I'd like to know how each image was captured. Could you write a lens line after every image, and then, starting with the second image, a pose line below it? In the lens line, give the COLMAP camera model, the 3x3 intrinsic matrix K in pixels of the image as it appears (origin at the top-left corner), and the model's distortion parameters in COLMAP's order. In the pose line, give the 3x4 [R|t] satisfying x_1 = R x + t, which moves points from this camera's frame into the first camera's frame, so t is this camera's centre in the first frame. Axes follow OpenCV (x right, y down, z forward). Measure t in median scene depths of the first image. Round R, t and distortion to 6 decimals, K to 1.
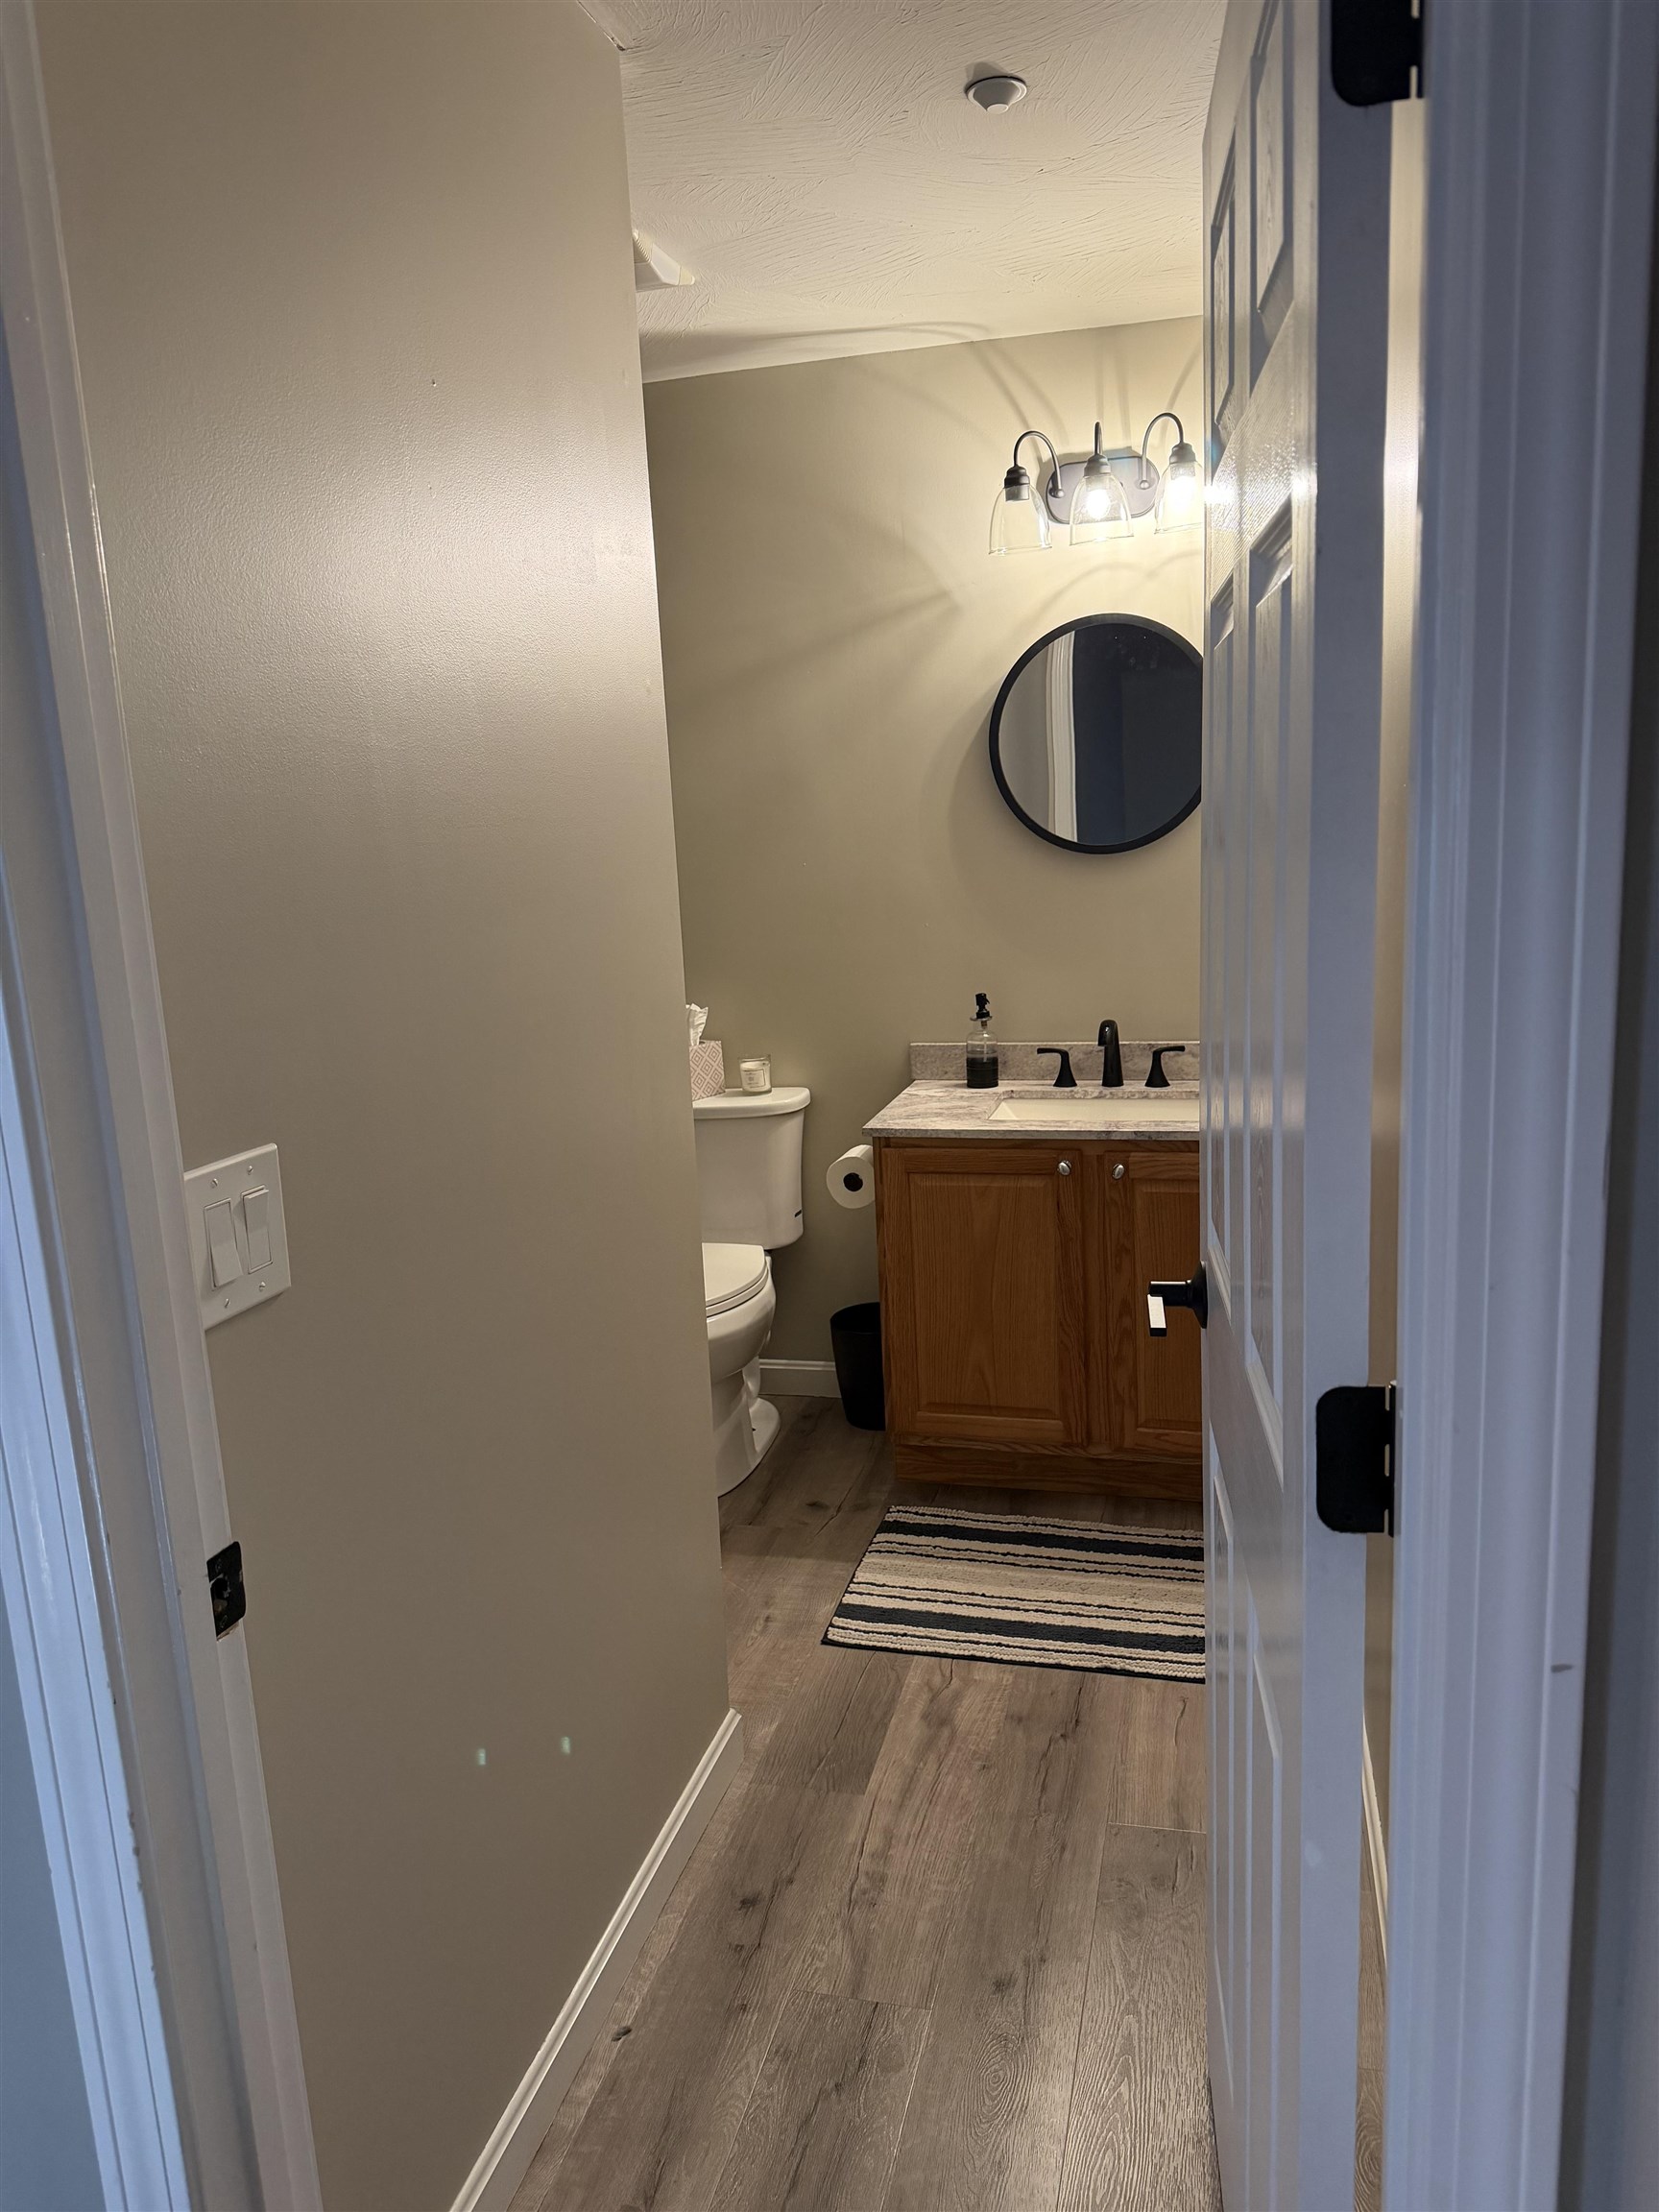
lens RADIAL K [[1570.5, 0, 827.7], [0, 1570.5, 1108.2], [0, 0, 1]] dist [-0.004073, -0.002919]
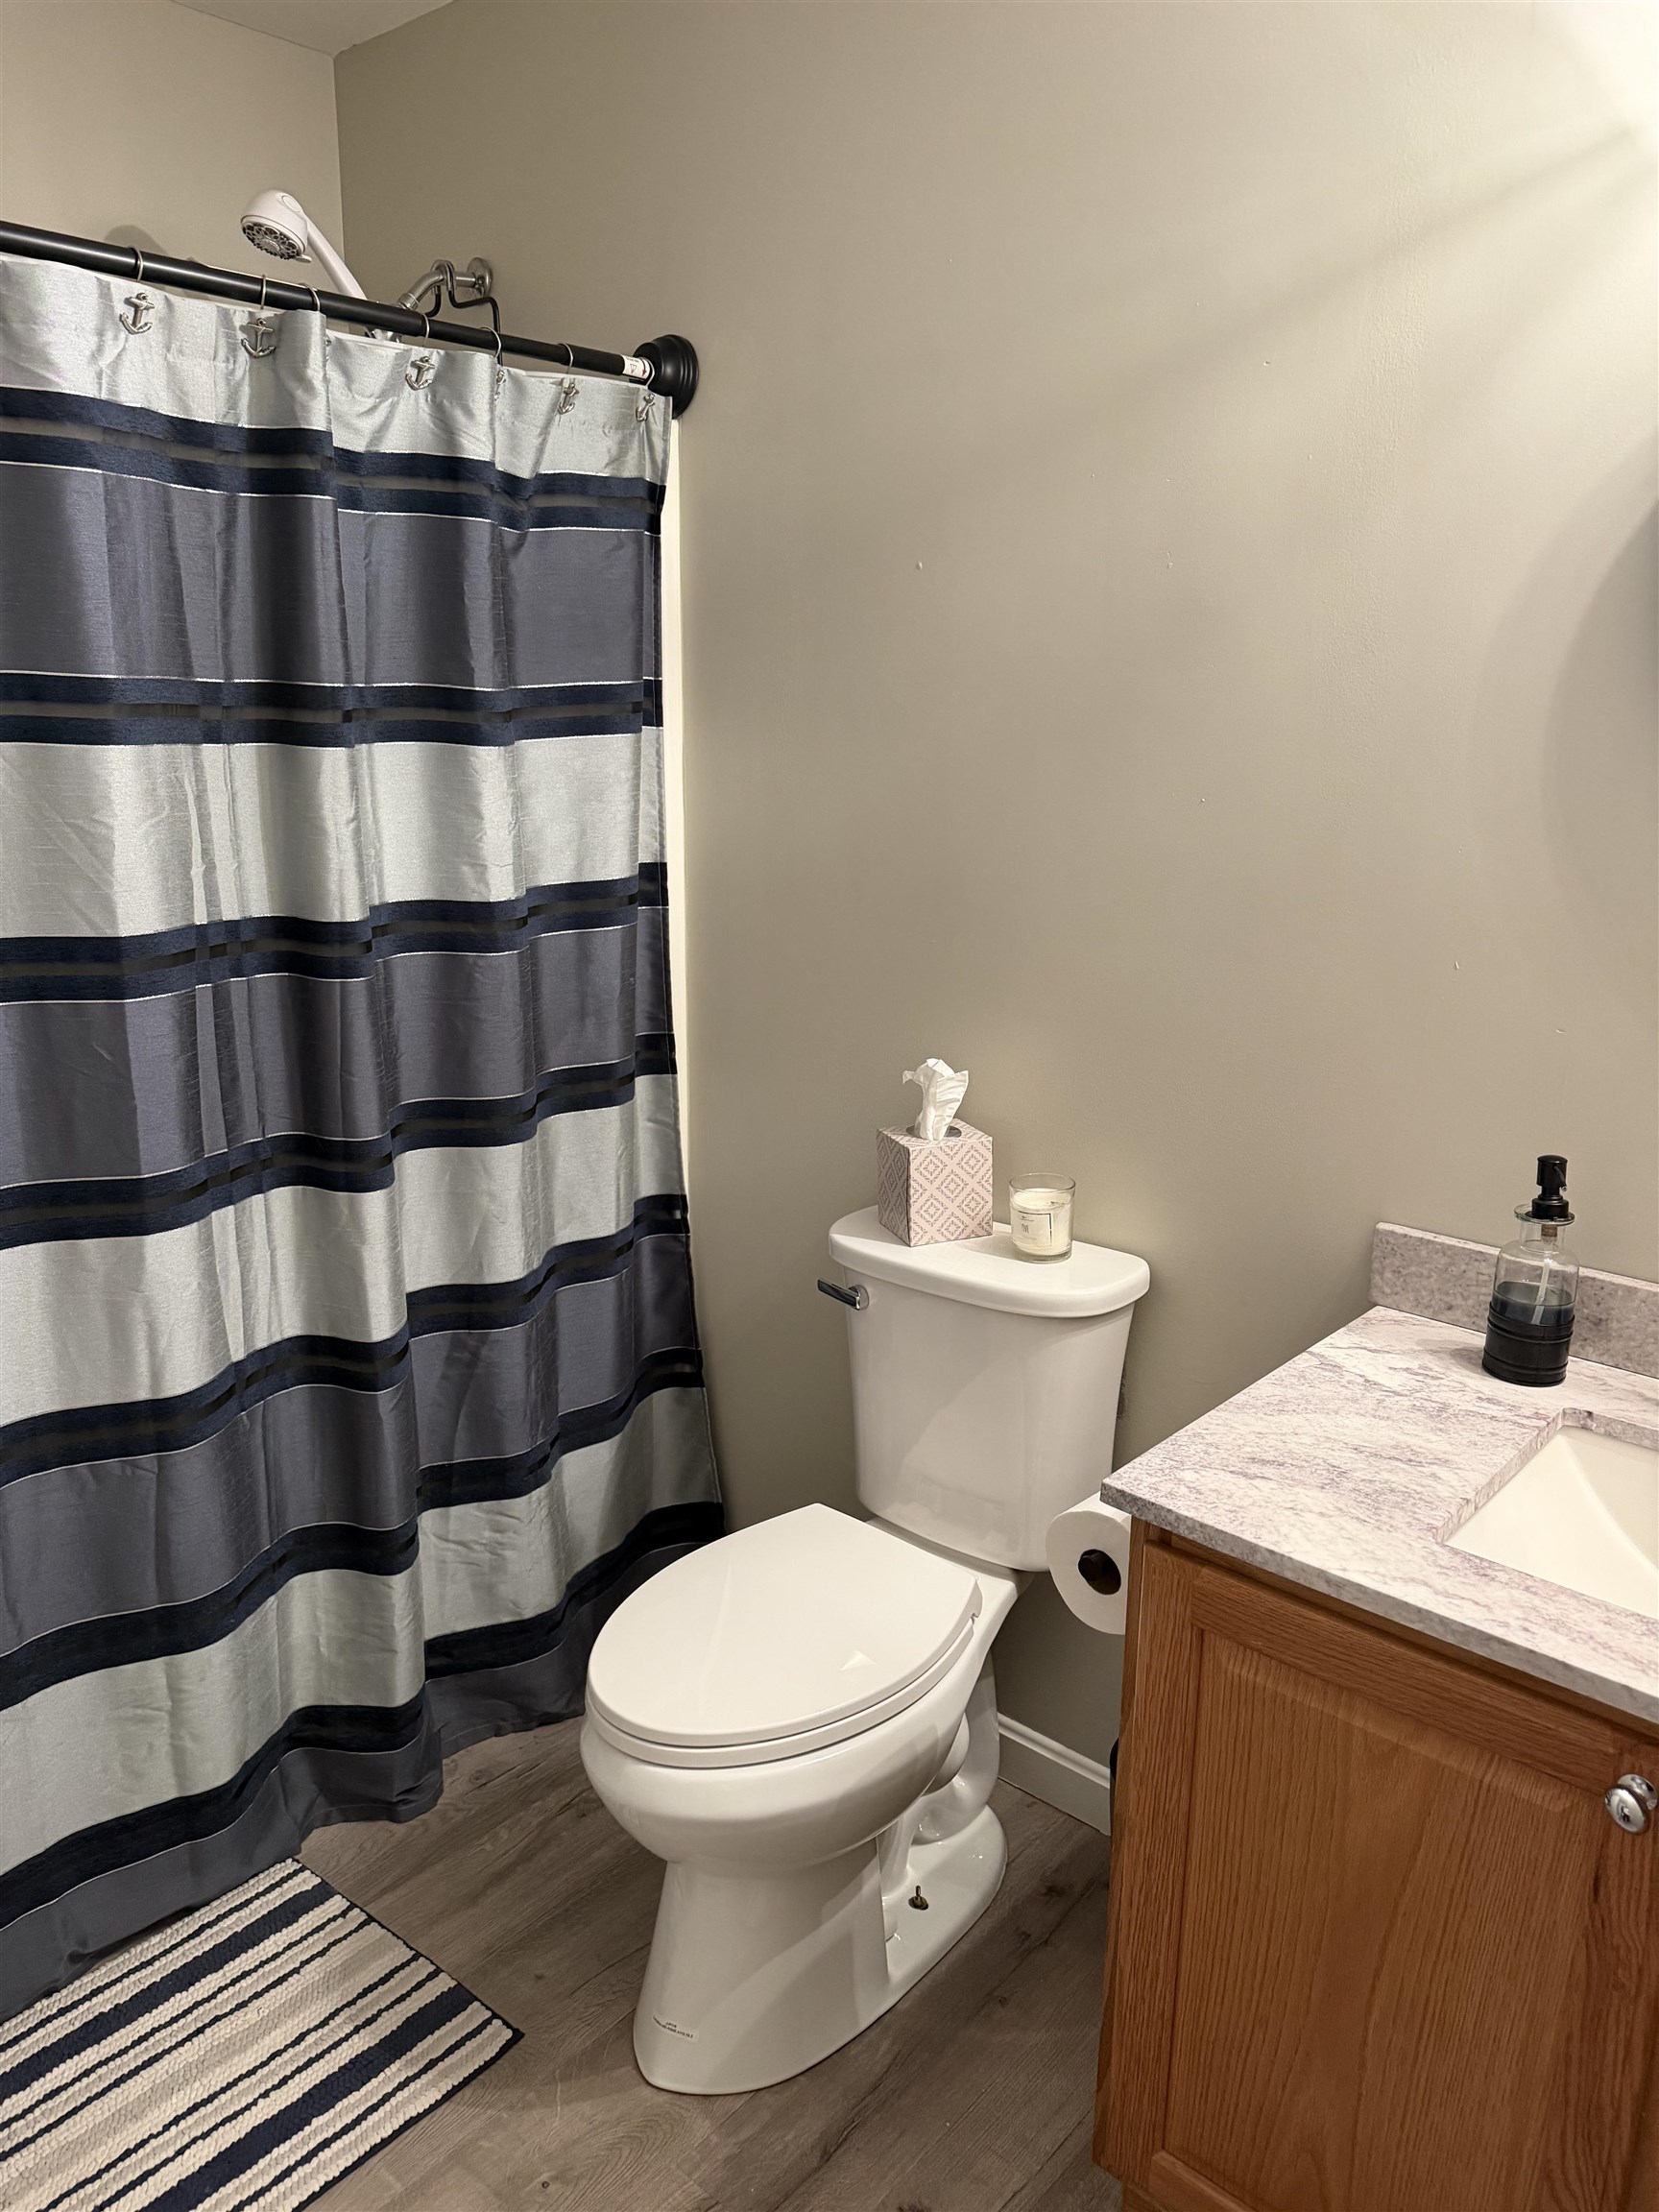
lens RADIAL K [[1570.5, 0, 810.8], [0, 1570.5, 1074.3], [0, 0, 1]] dist [-0.004073, -0.002919]
pose [[0.882908, 0.163379, -0.440206, 0.102105], [-0.132922, 0.986130, 0.099397, -0.108250], [0.450340, -0.029245, 0.892378, 0.543211]]
